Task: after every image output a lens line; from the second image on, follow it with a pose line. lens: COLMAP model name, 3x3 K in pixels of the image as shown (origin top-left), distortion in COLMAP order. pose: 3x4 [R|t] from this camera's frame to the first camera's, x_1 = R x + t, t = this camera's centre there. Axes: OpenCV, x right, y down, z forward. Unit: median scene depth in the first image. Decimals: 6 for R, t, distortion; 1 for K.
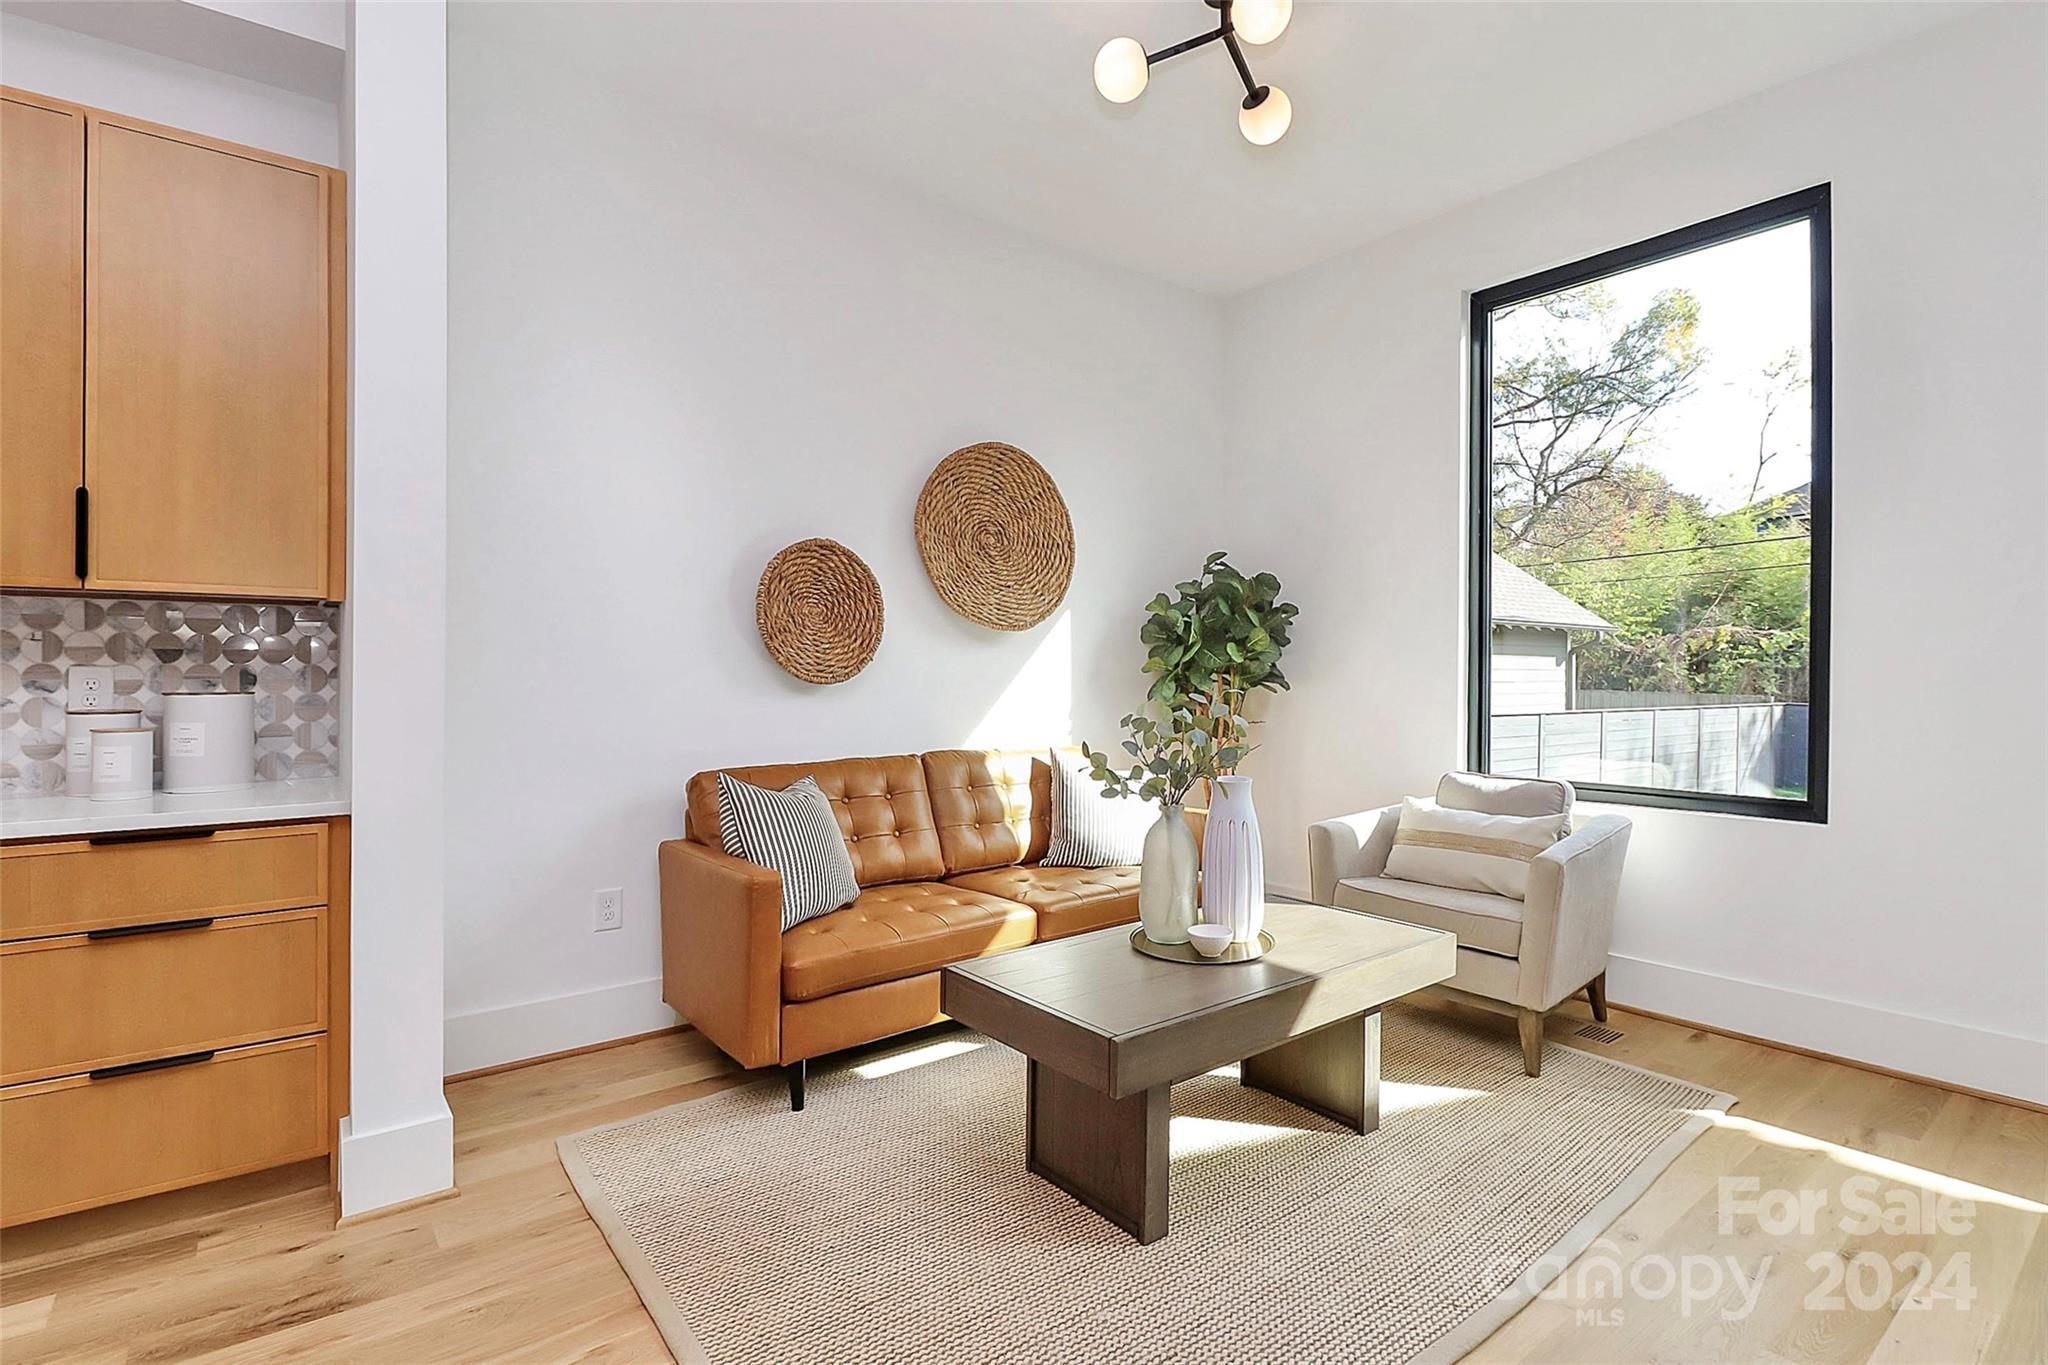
lens RADIAL K [[973.5, 0, 1031.9], [0, 973.5, 686.7], [0, 0, 1]] dist [-0.011373, -0.000939]
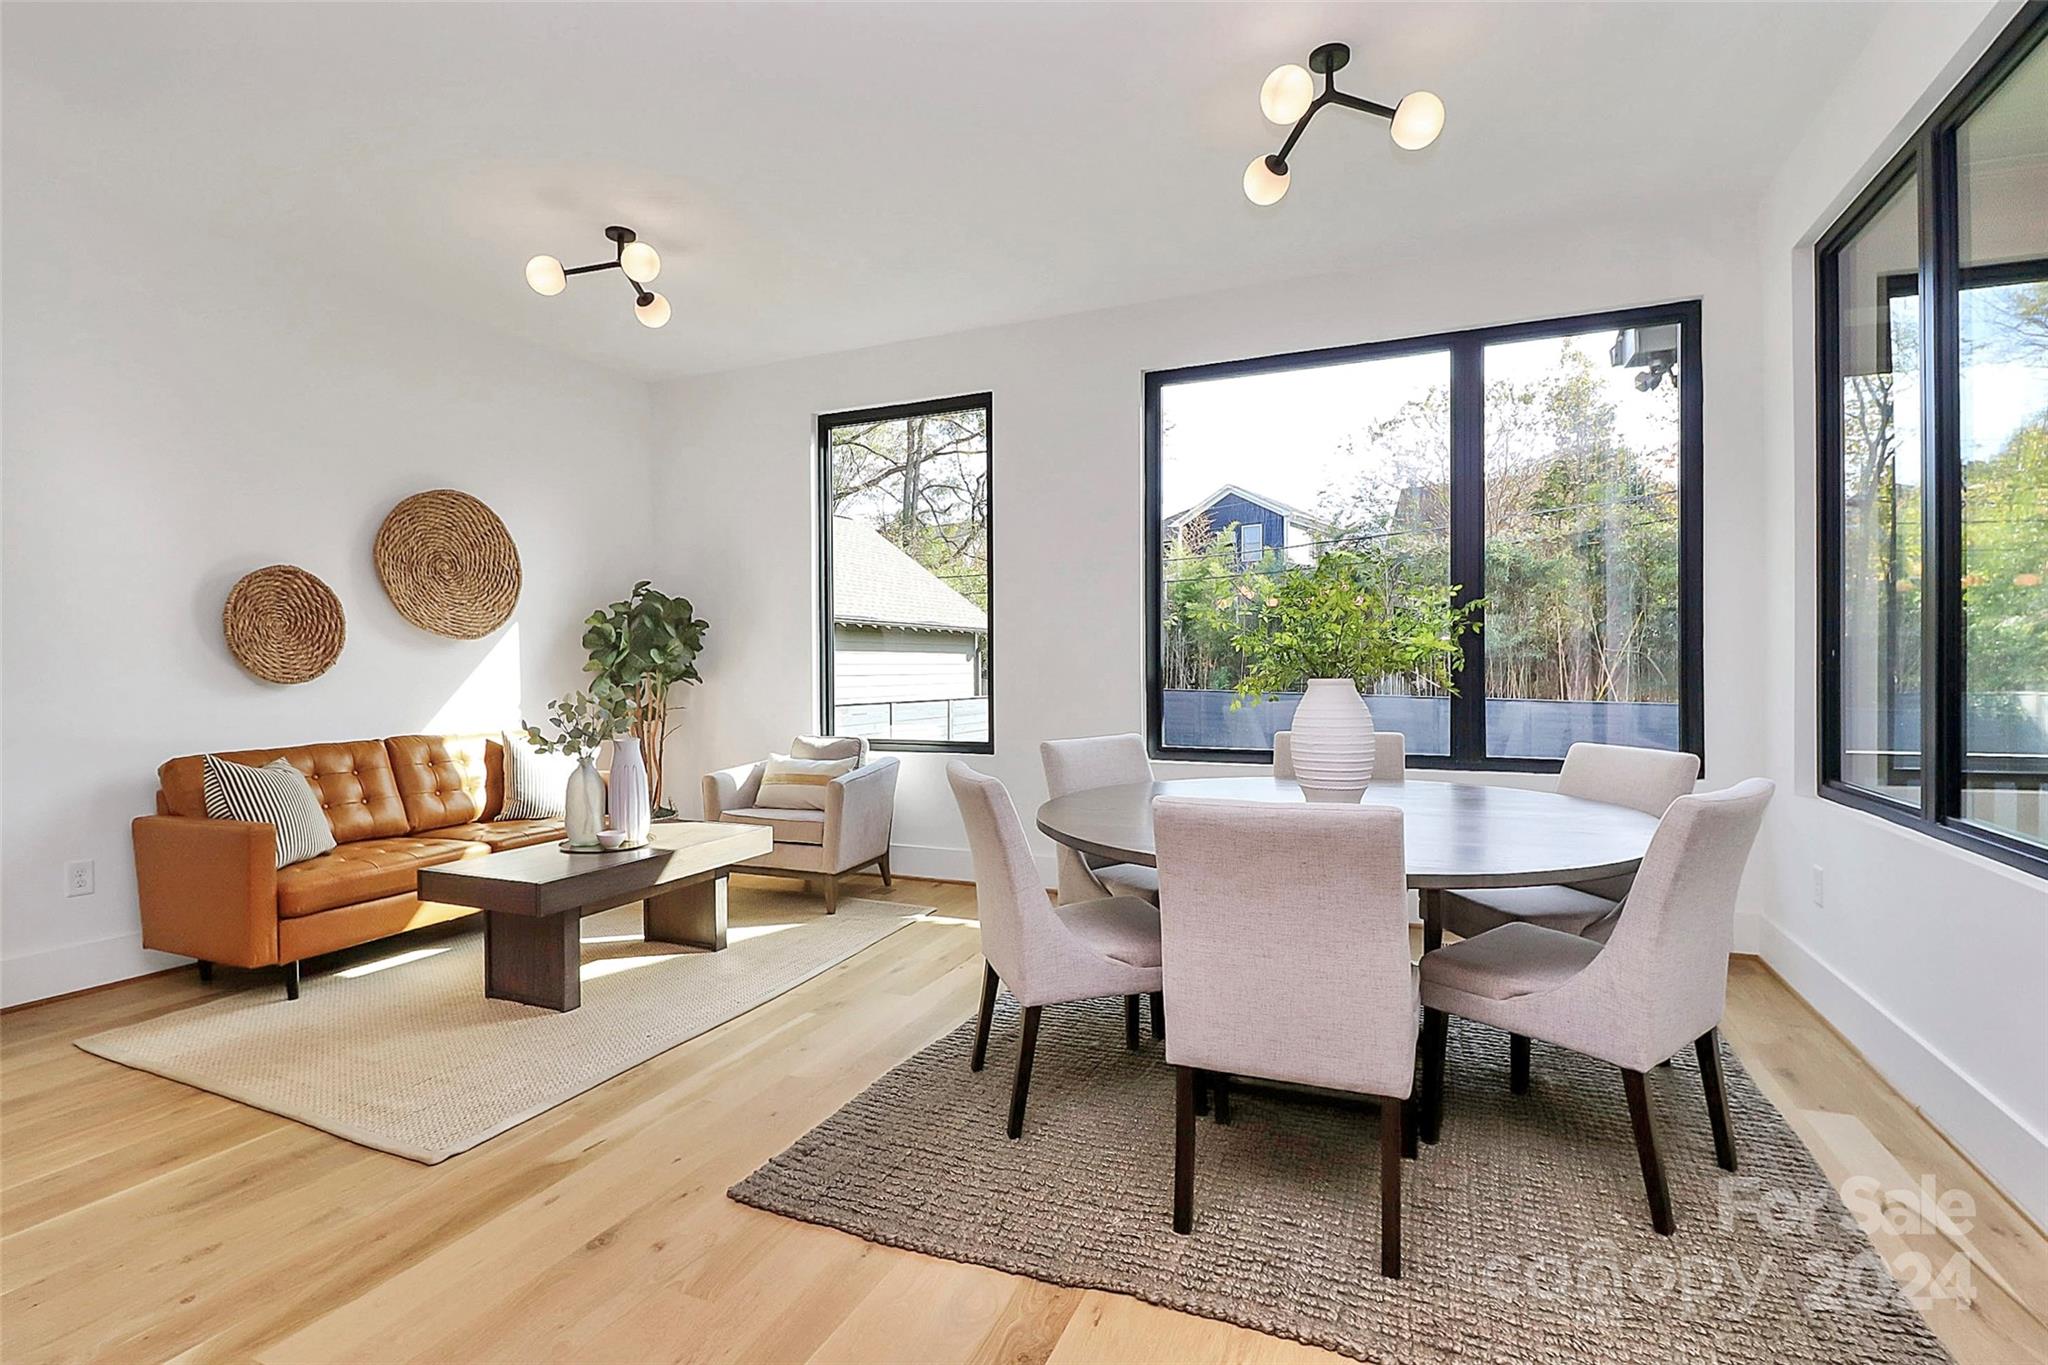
lens RADIAL K [[973.5, 0, 1031.9], [0, 973.5, 686.7], [0, 0, 1]] dist [-0.011373, -0.000939]
pose [[0.873066, -0.016383, 0.487327, 0.007089], [0.013141, 0.999863, 0.010071, 0.000035], [-0.487425, -0.002388, 0.873161, -0.497525]]
